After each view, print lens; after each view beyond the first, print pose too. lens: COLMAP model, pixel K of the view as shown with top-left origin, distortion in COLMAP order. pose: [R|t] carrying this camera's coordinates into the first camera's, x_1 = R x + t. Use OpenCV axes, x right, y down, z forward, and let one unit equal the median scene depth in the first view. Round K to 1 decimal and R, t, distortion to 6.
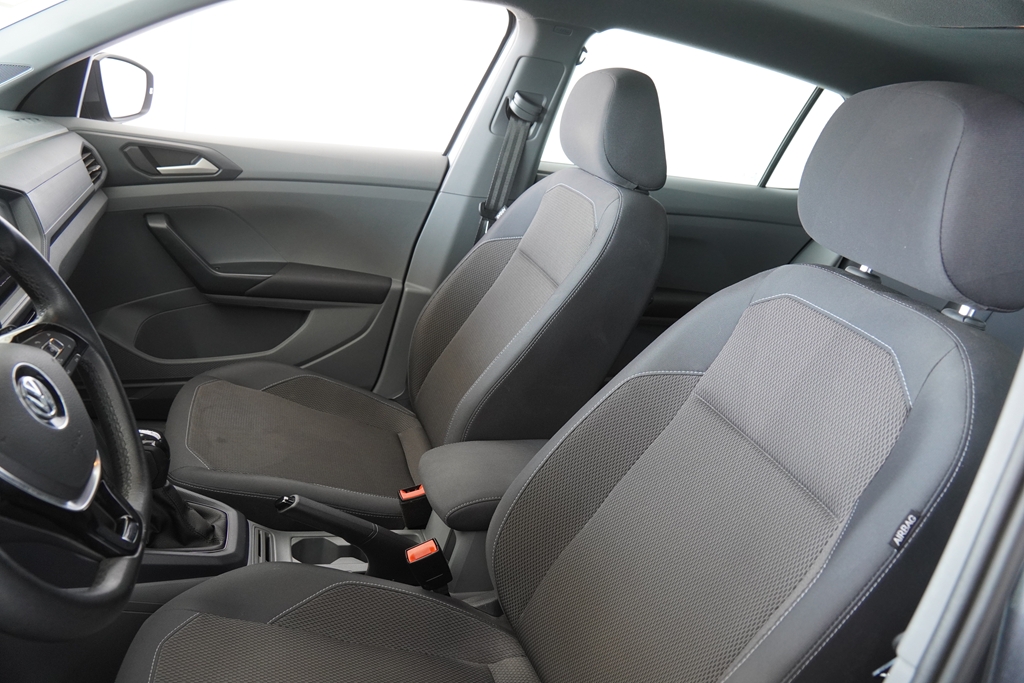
lens RADIAL K [[772.6, 0, 512.0], [0, 772.6, 341.5], [0, 0, 1]] dist [-0.145346, 0.118780]
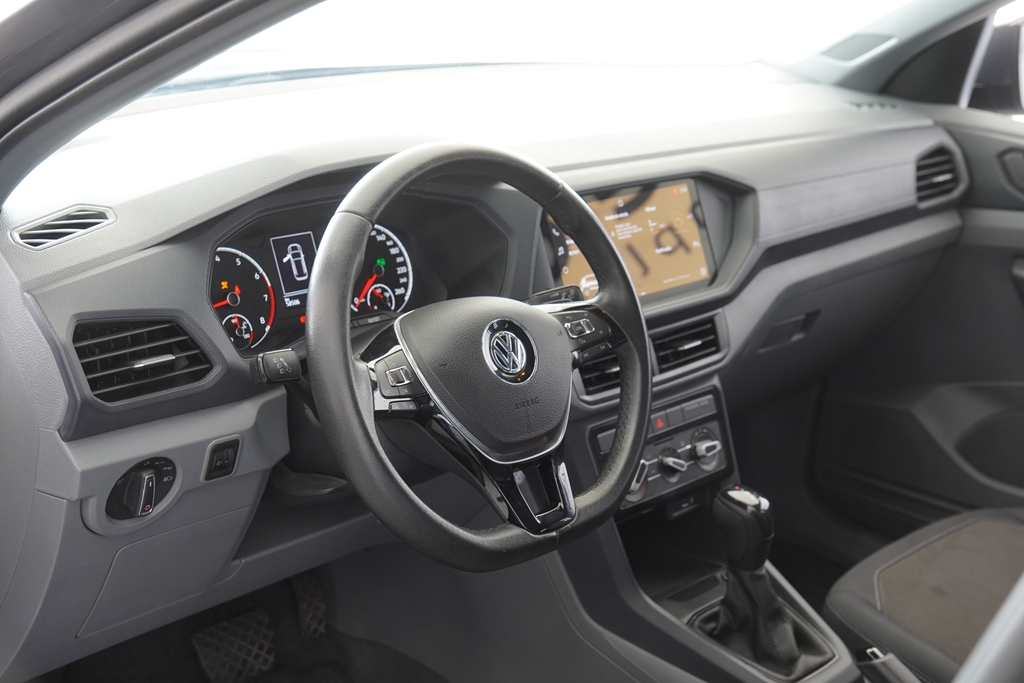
lens RADIAL K [[1493.3, 0, 512.0], [0, 1493.3, 341.5], [0, 0, 1]] dist [0.194248, 0.055341]
pose [[0.477524, 0.182448, -0.859467, 0.502991], [-0.307365, 0.951083, 0.031123, -0.003052], [0.823102, 0.249308, 0.510243, -0.038538]]
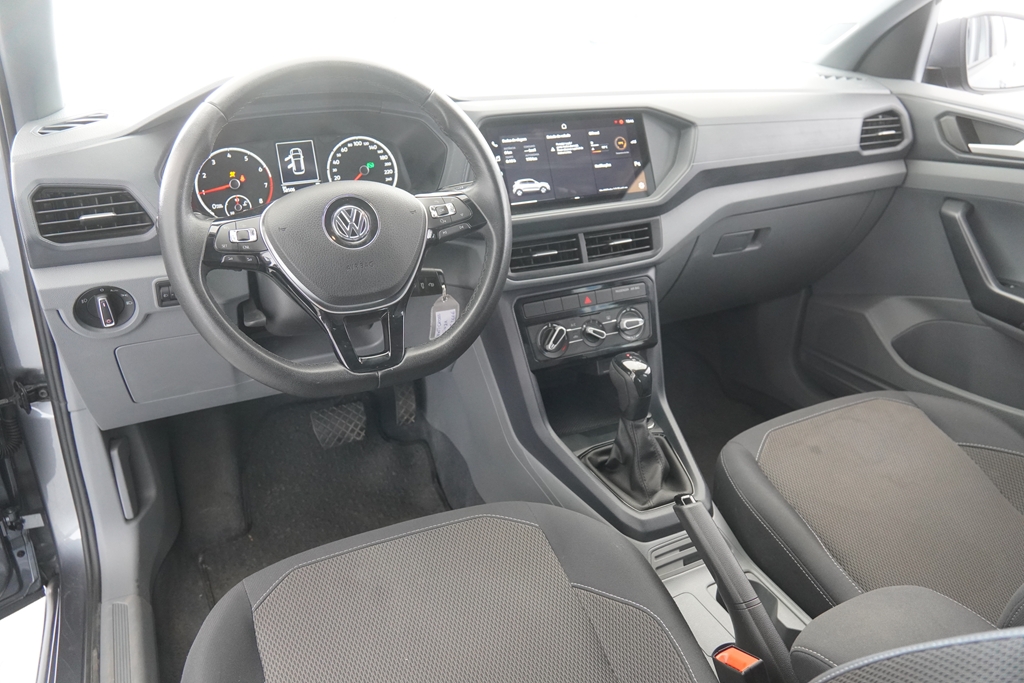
lens RADIAL K [[772.6, 0, 512.0], [0, 772.6, 341.5], [0, 0, 1]] dist [-0.145346, 0.118780]
pose [[0.137704, 0.298722, -0.944353, 0.304621], [-0.335813, 0.911046, 0.239218, -0.062430], [0.931809, 0.284185, 0.225769, 0.423093]]
